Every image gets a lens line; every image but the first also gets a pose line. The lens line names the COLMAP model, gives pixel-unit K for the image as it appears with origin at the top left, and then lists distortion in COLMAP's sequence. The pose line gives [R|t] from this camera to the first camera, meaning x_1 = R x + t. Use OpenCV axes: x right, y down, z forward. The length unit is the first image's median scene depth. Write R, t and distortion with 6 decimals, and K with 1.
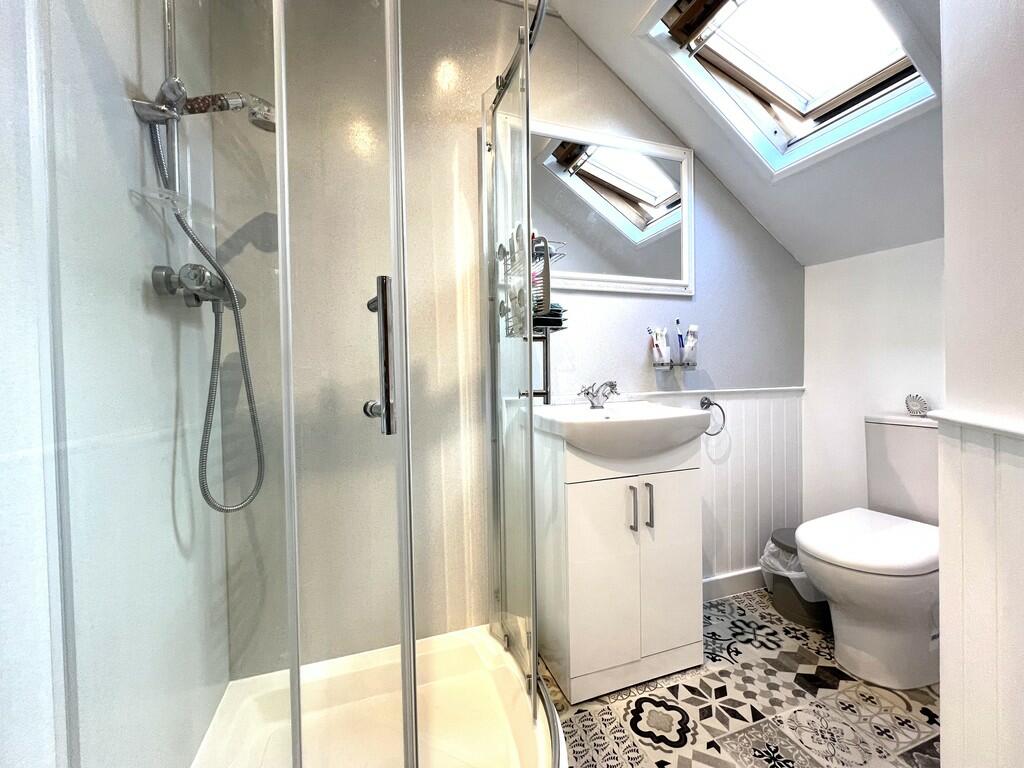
lens RADIAL K [[412.6, 0, 512.1], [0, 412.6, 382.4], [0, 0, 1]] dist [0.000495, 0.000120]
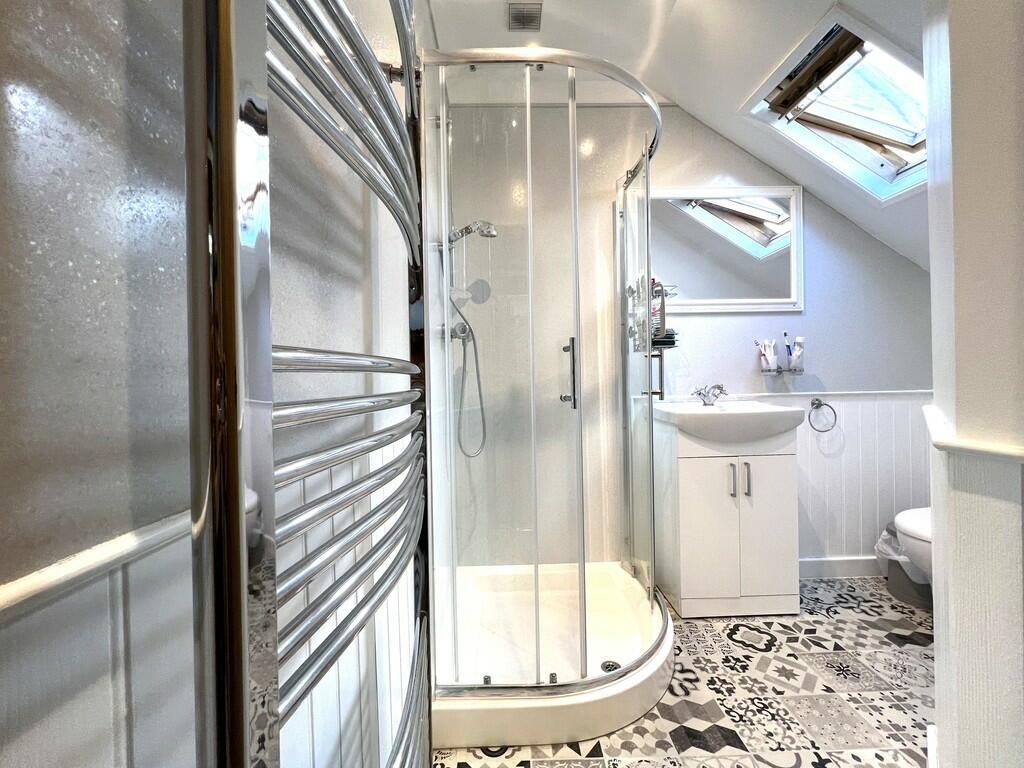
lens RADIAL K [[412.6, 0, 512.4], [0, 412.6, 382.0], [0, 0, 1]] dist [0.000495, 0.000120]
pose [[0.952142, 0.002189, -0.305649, 0.021250], [-0.003879, 0.999980, -0.004921, -0.001067], [0.305633, 0.005871, 0.952131, -0.441993]]
